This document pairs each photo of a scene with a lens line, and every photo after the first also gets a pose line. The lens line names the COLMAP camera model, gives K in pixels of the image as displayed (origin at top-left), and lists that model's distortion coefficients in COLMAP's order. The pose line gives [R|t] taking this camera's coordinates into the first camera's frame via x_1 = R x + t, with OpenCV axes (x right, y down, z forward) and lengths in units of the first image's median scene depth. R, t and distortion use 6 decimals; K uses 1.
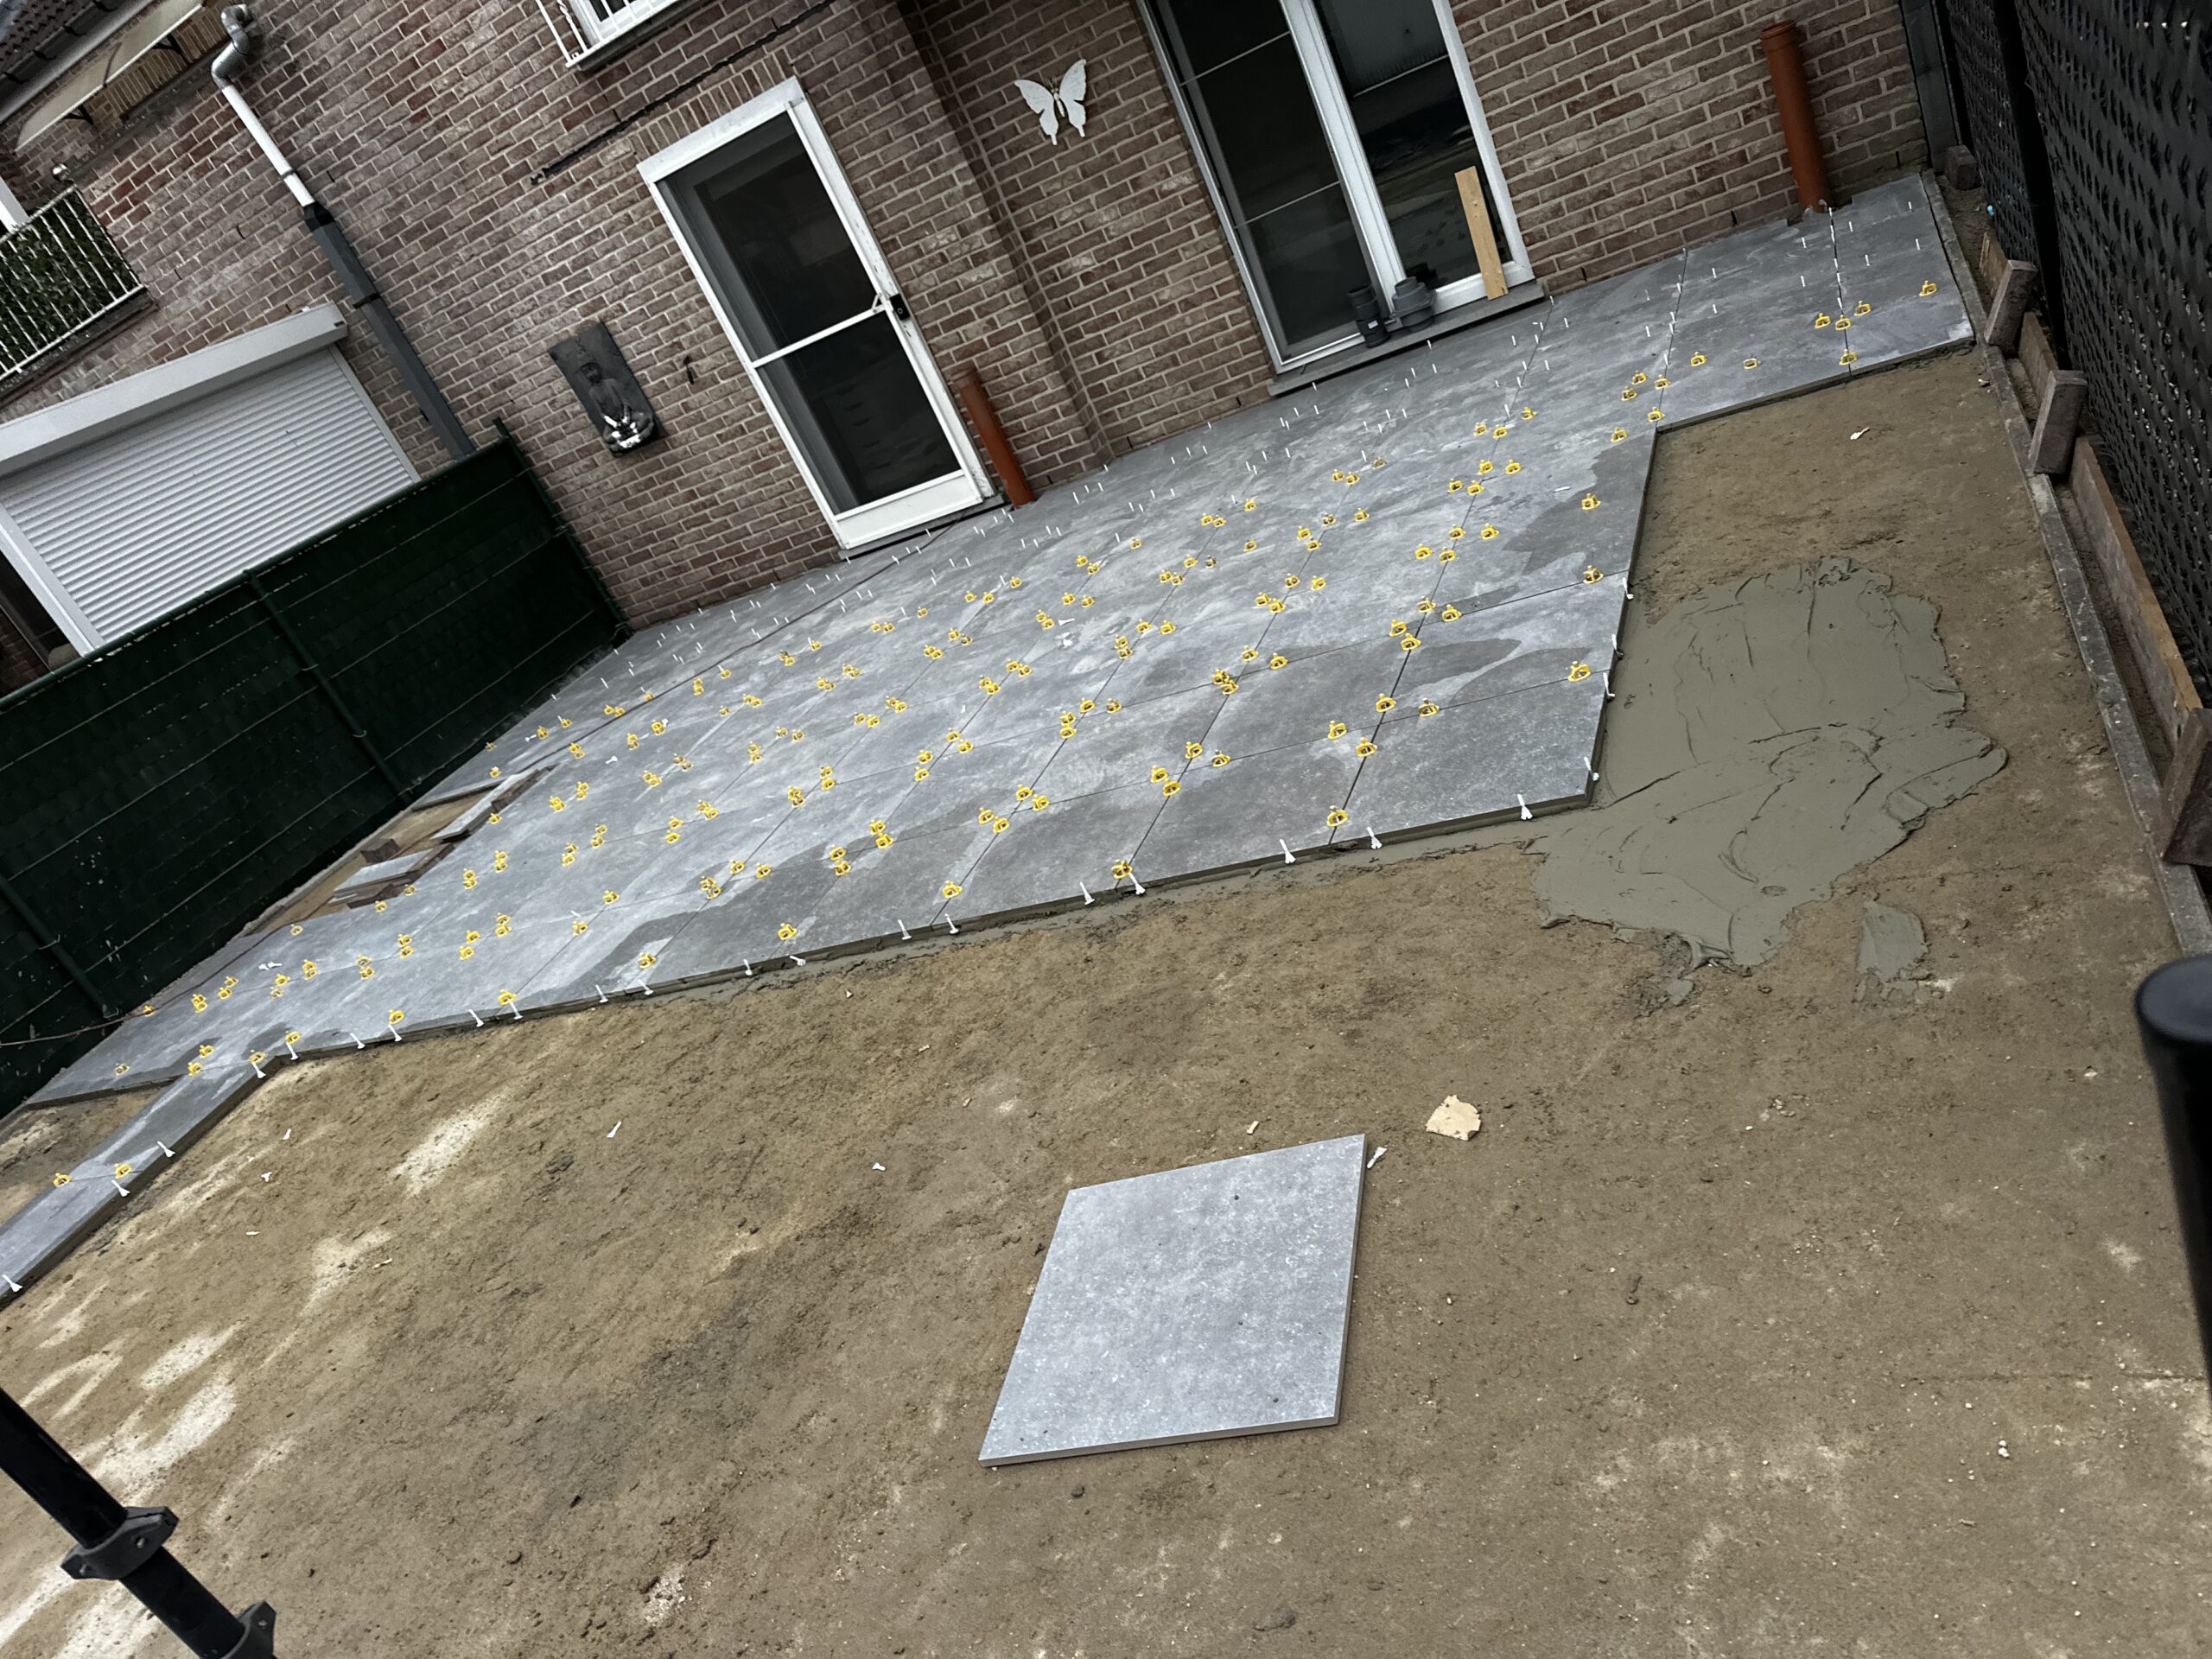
lens RADIAL K [[1555.1, 0, 1115.3], [0, 1555.1, 844.6], [0, 0, 1]] dist [0.032987, -0.037358]
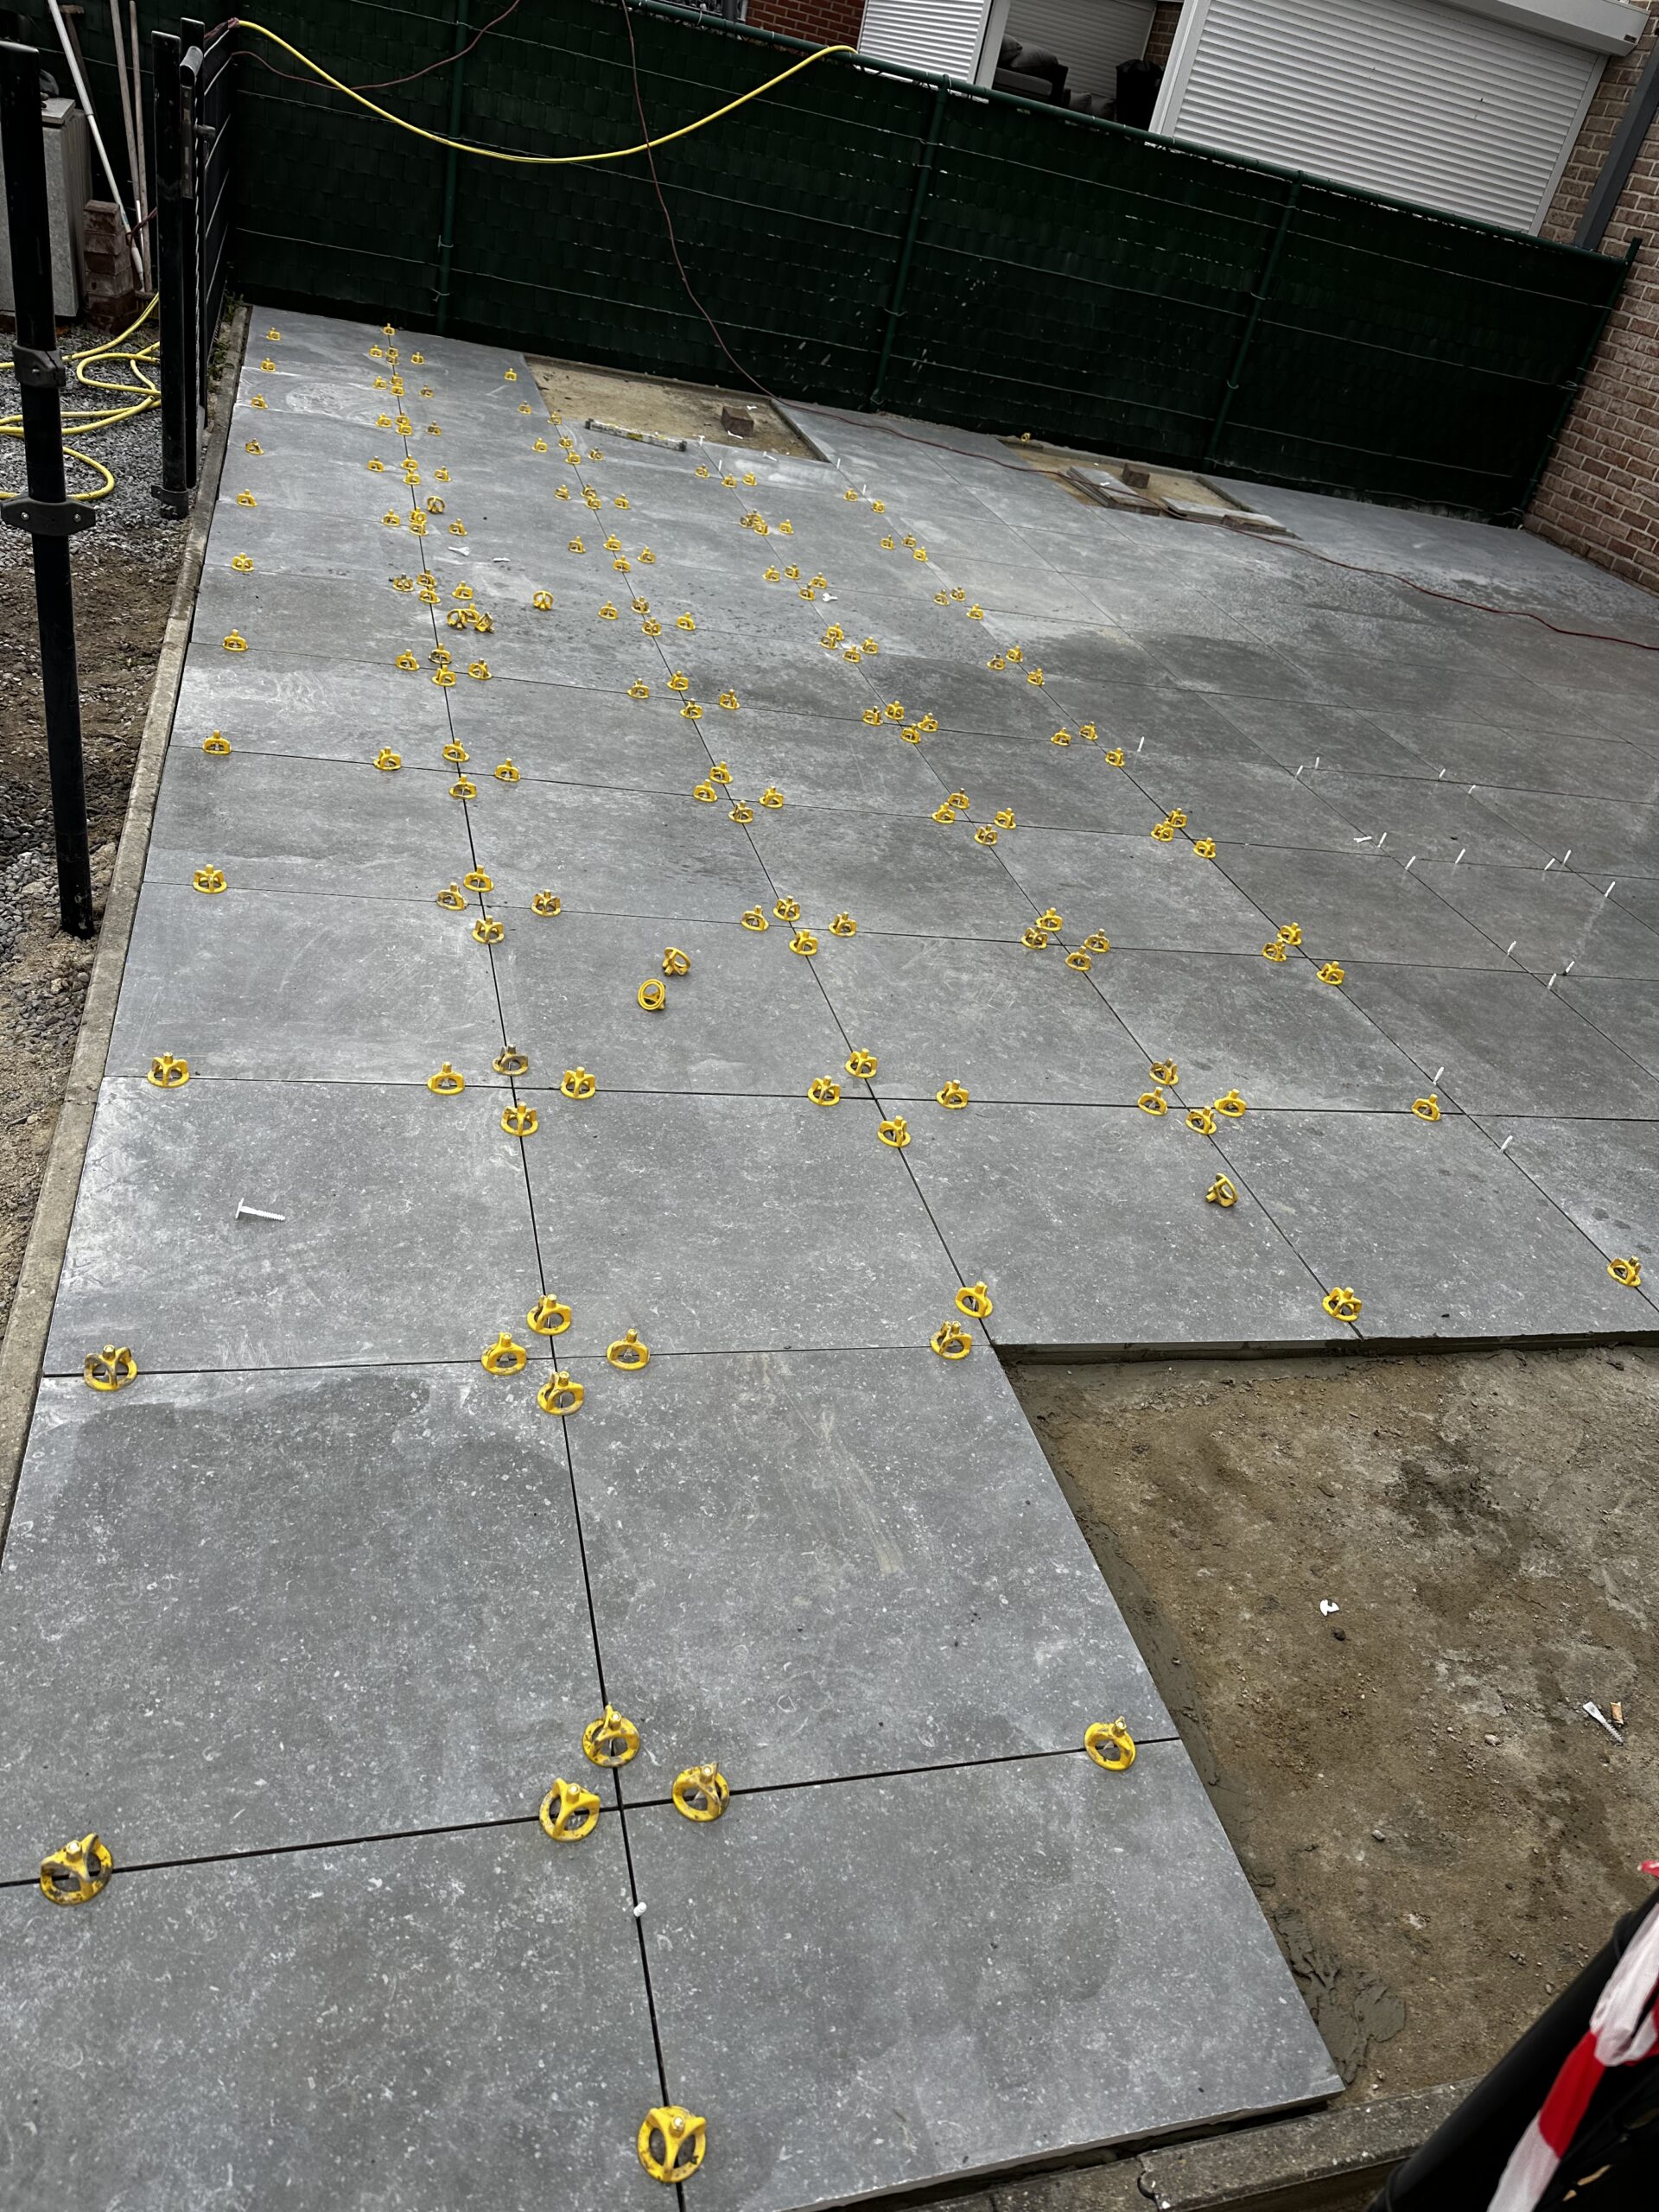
lens RADIAL K [[1555.1, 0, 841.2], [0, 1555.1, 1114.9], [0, 0, 1]] dist [0.032987, -0.037358]
pose [[0.443686, 0.834103, -0.327742, 0.118132], [-0.728307, 0.548701, 0.410483, -0.044491], [0.522217, 0.056572, 0.850934, 0.059845]]
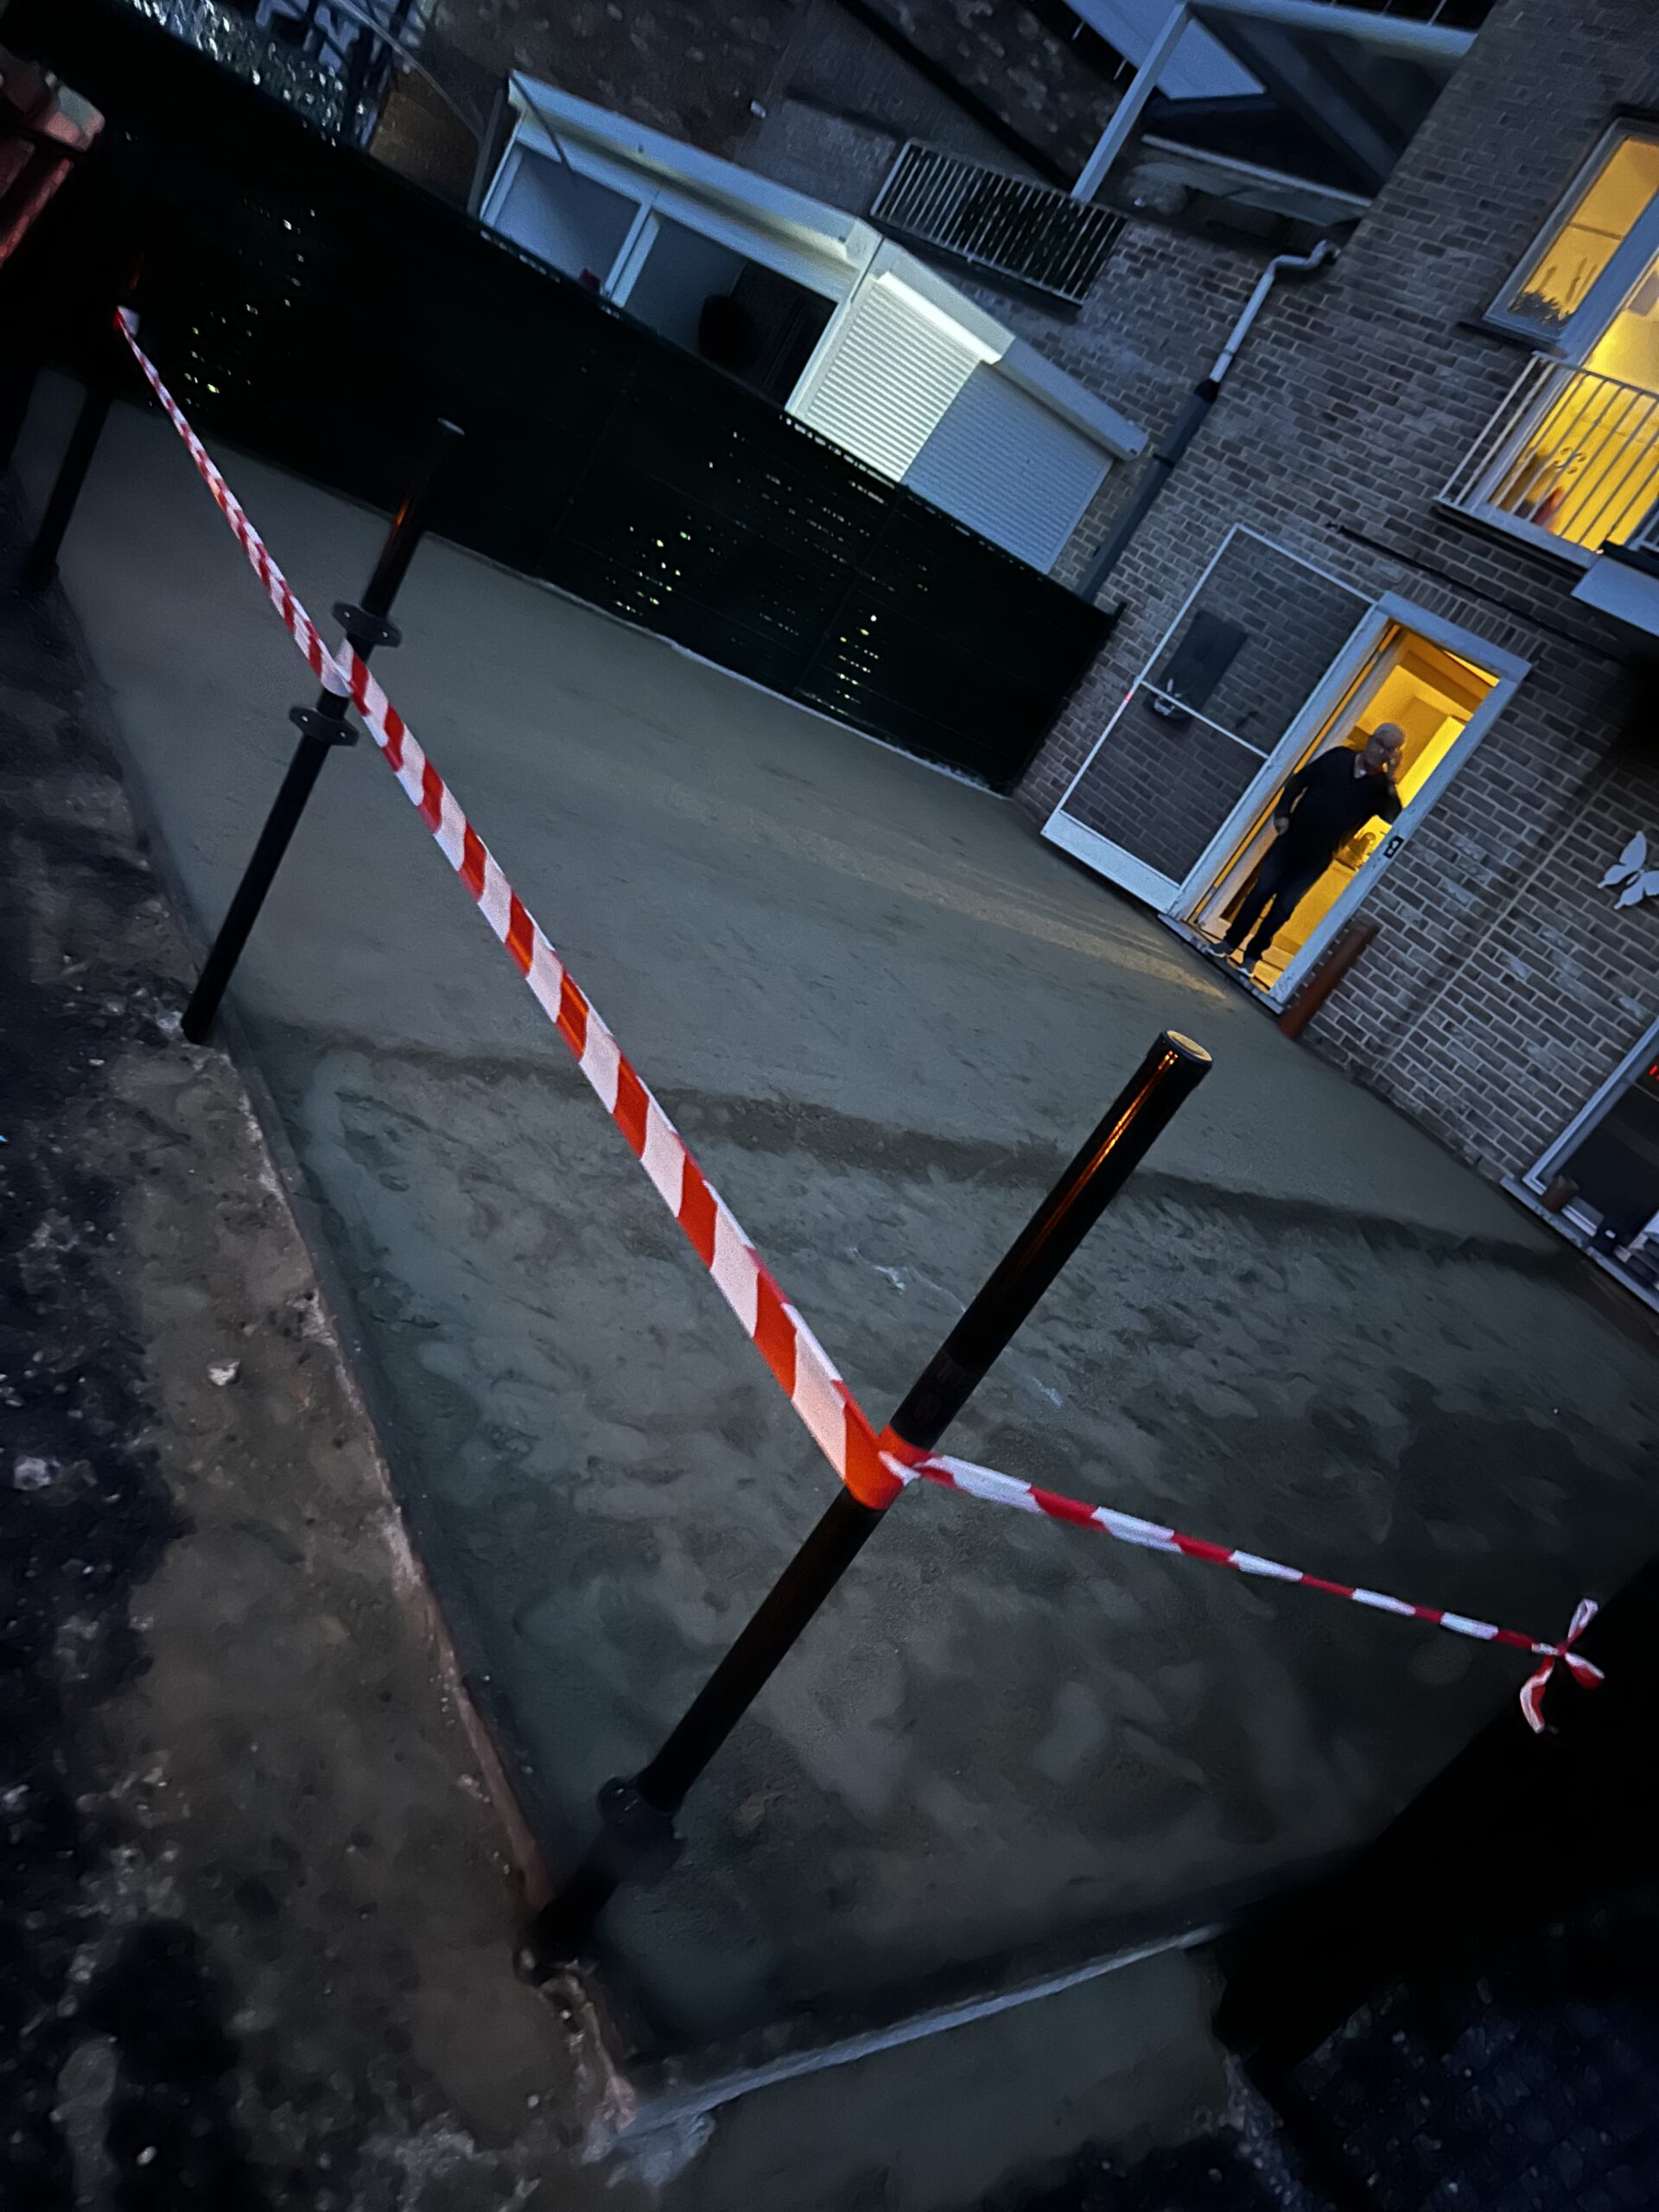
lens RADIAL K [[1555.1, 0, 834.5], [0, 1555.1, 1109.9], [0, 0, 1]] dist [0.032987, -0.037358]
pose [[0.441966, 0.874396, -0.200244, 0.069177], [-0.886757, 0.459569, 0.049584, 0.031717], [0.135382, 0.155653, 0.978491, -0.090252]]
